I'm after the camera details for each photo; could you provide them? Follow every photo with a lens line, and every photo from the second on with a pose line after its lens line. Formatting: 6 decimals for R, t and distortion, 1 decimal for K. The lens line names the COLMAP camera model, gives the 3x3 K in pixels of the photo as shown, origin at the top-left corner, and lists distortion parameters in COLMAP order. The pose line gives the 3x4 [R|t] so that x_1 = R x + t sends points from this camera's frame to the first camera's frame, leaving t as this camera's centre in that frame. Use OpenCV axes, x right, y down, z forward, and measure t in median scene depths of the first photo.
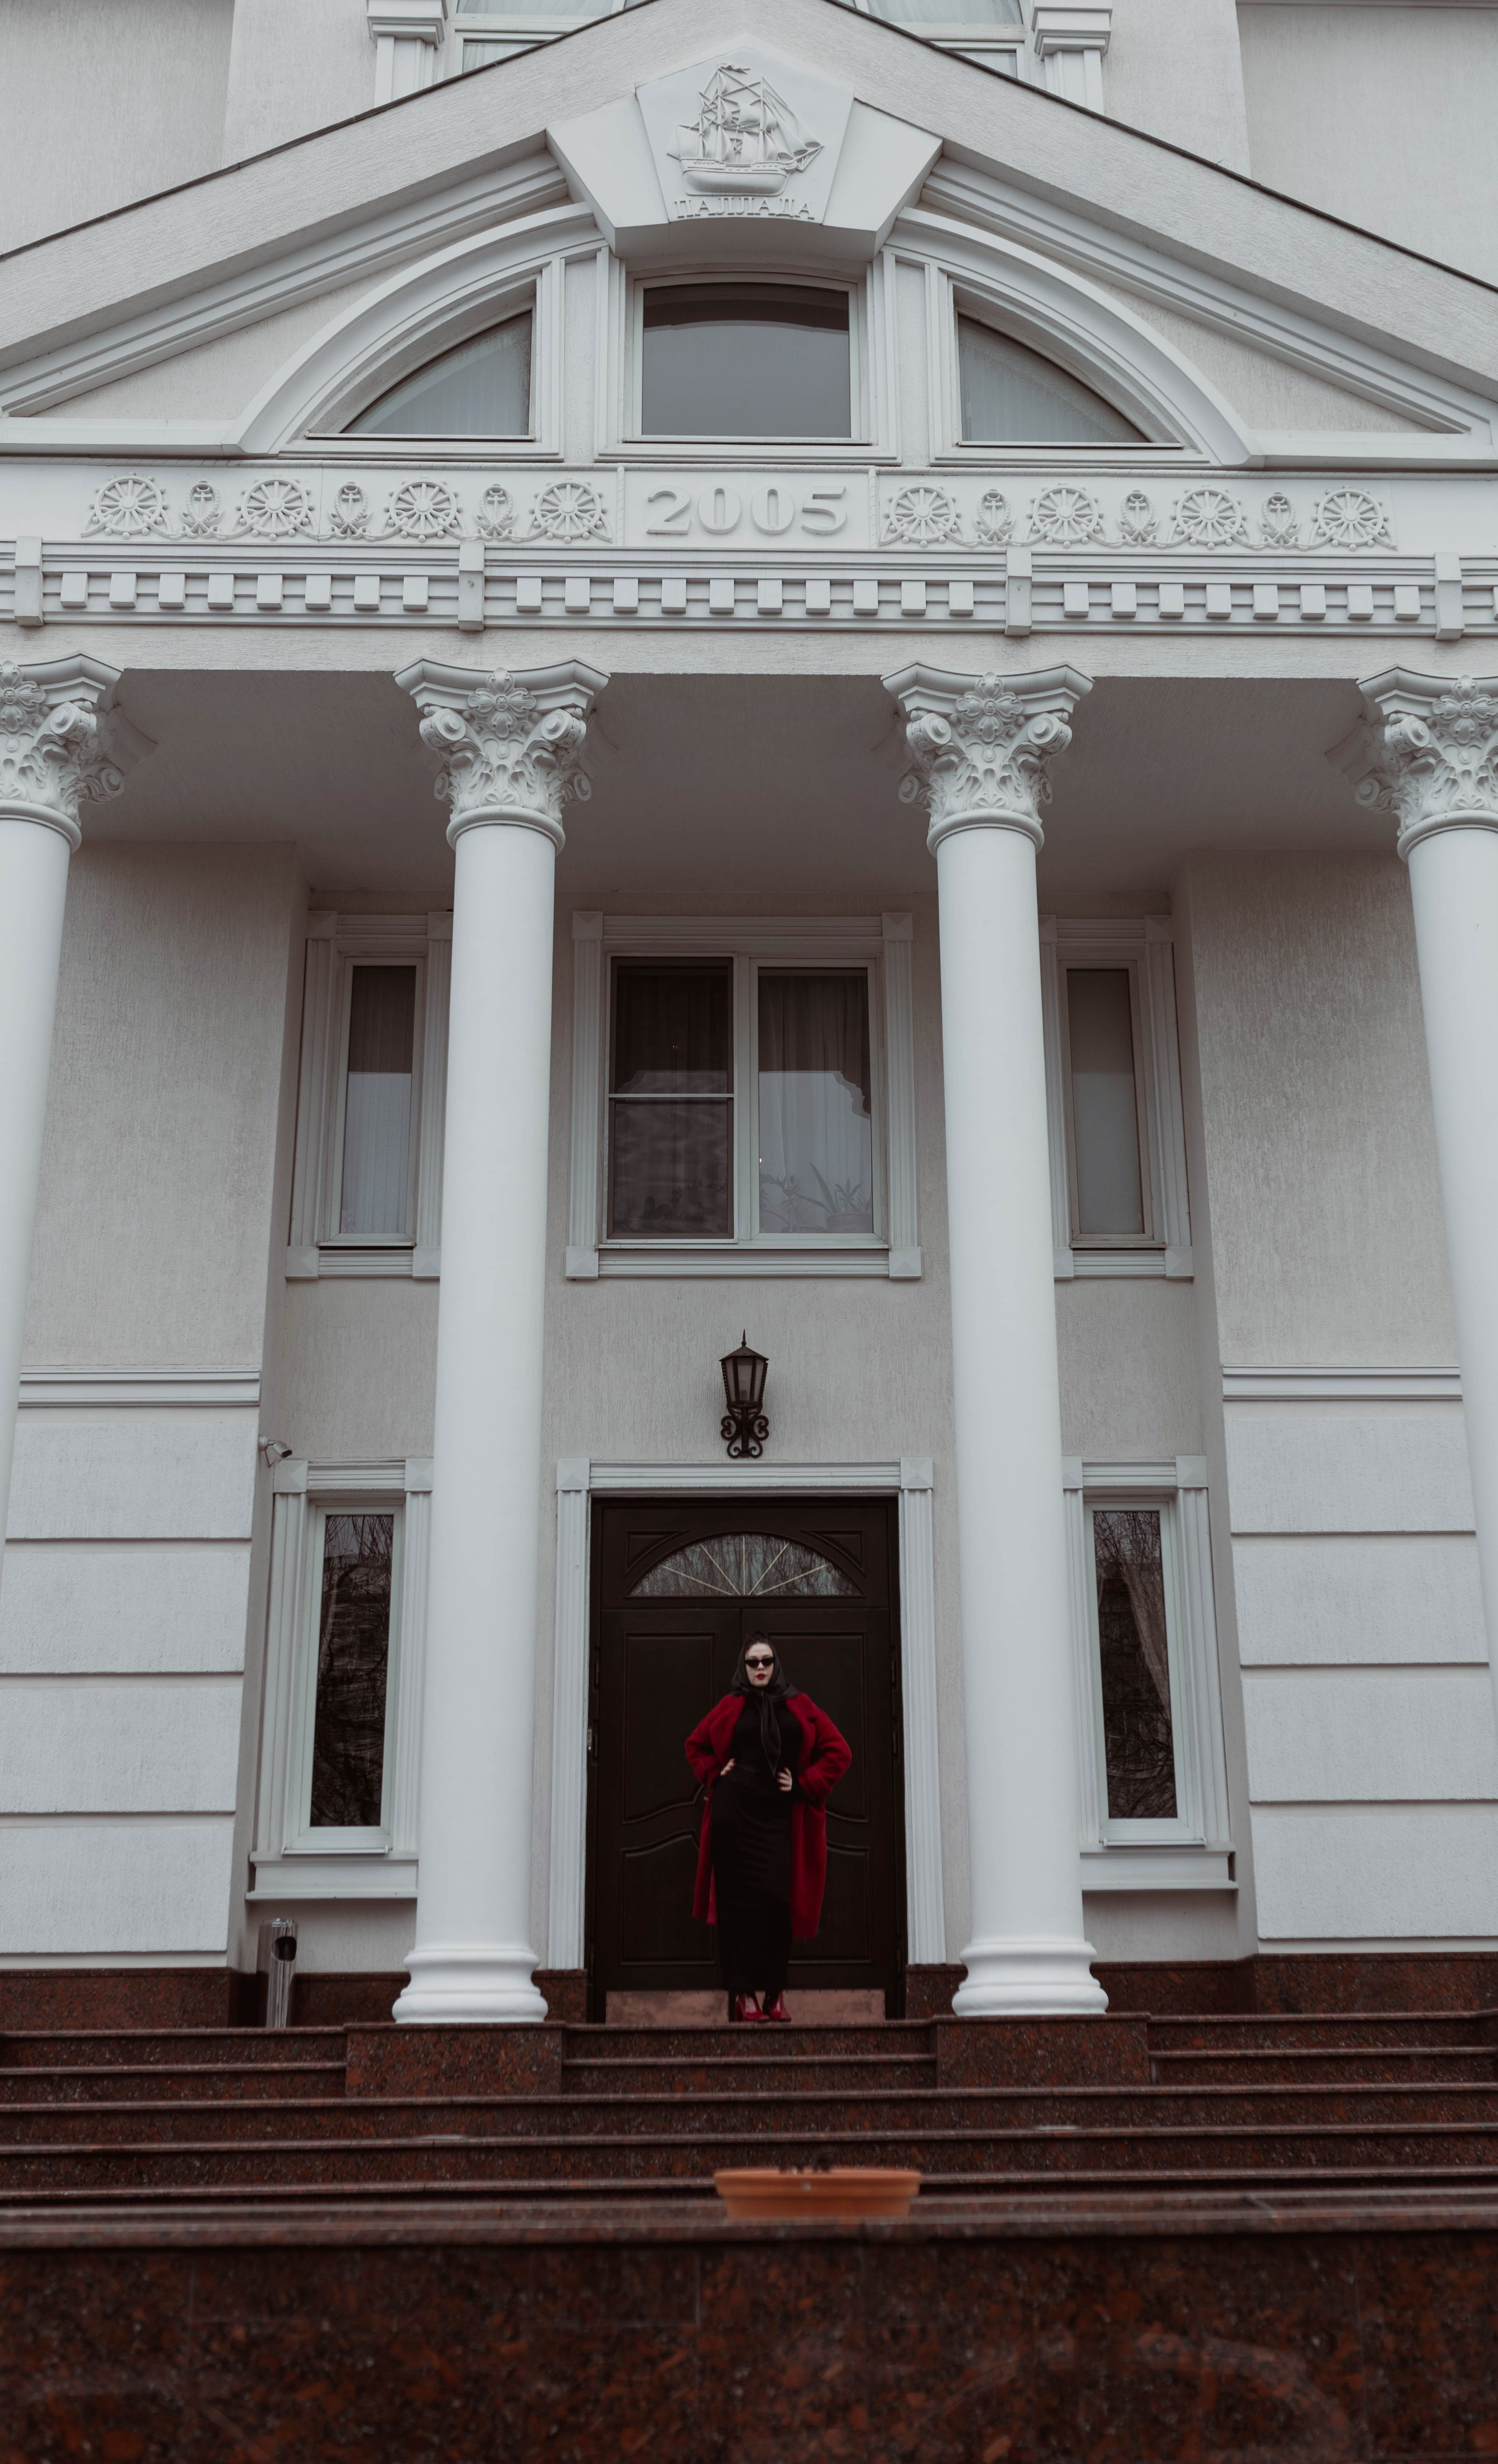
lens RADIAL K [[2590.5, 0, 749.0], [0, 2590.5, 1232.0], [0, 0, 1]] dist [0.005081, 0.002037]
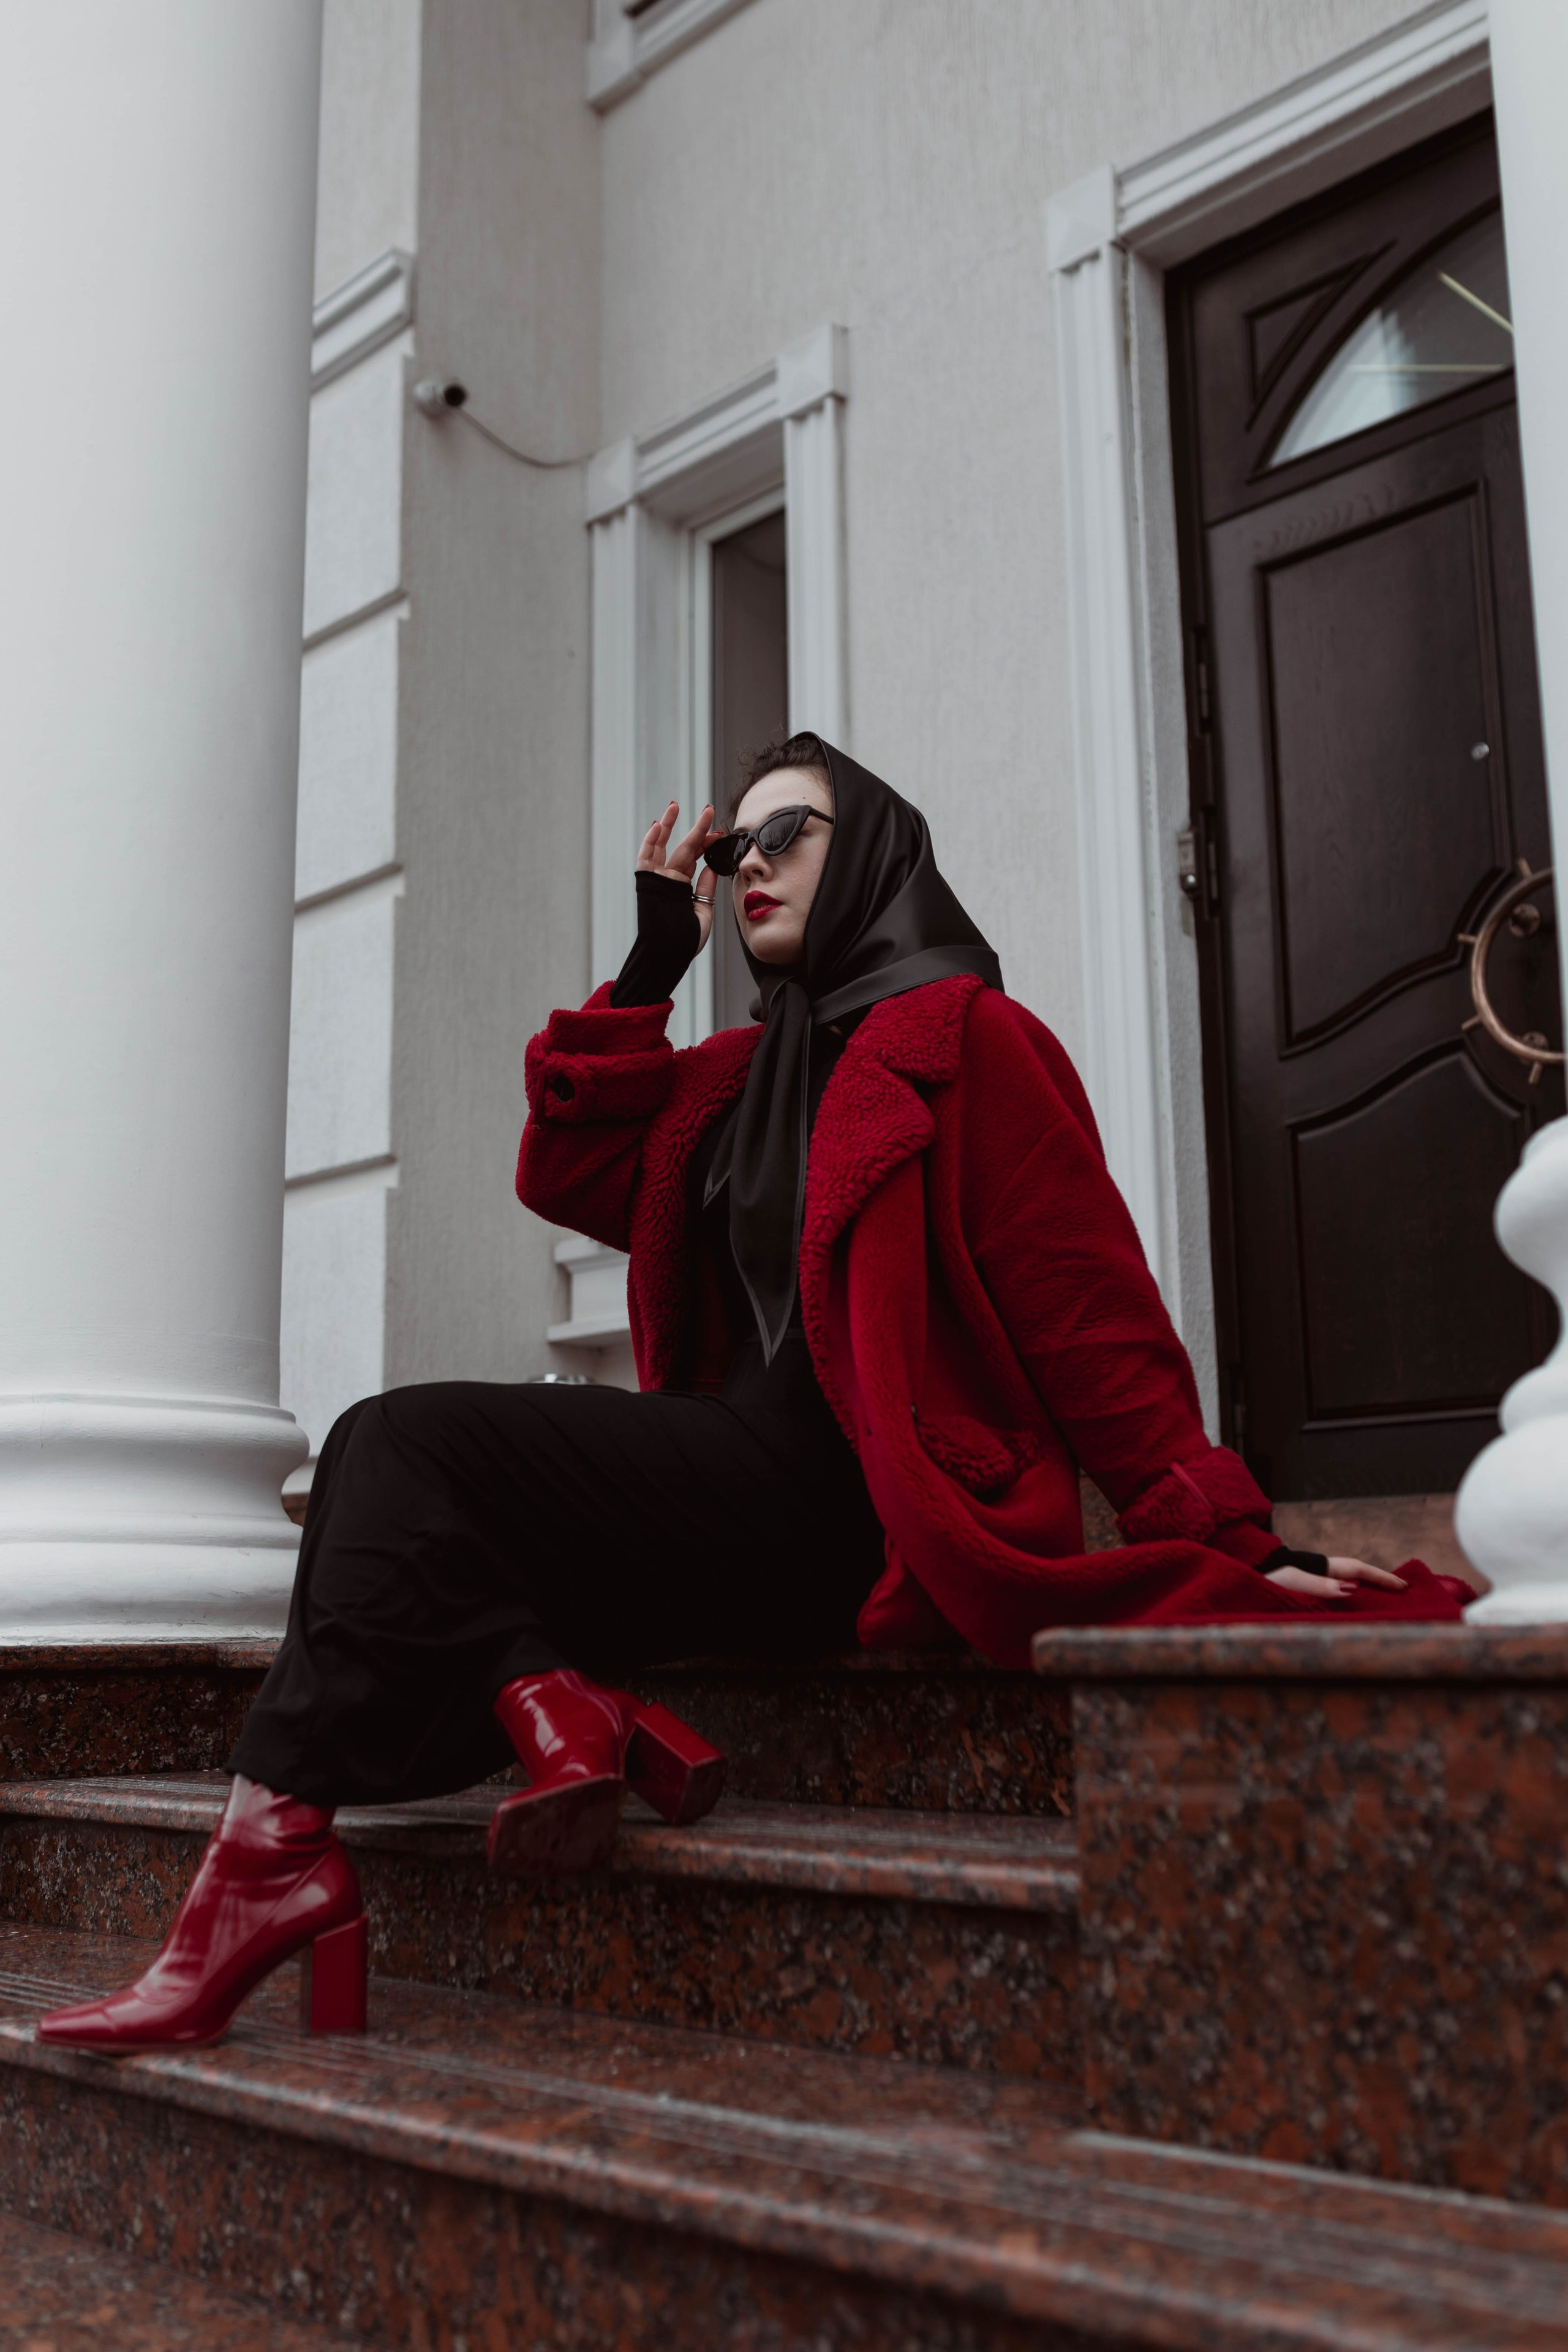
lens RADIAL K [[2300.6, 0, 784.0], [0, 2300.6, 1176.0], [0, 0, 1]] dist [-0.000546, -0.008736]
pose [[0.693754, -0.138769, -0.706716, 0.134805], [0.248232, 0.967208, 0.053761, 0.216332], [0.676081, -0.212726, 0.705451, 0.737761]]
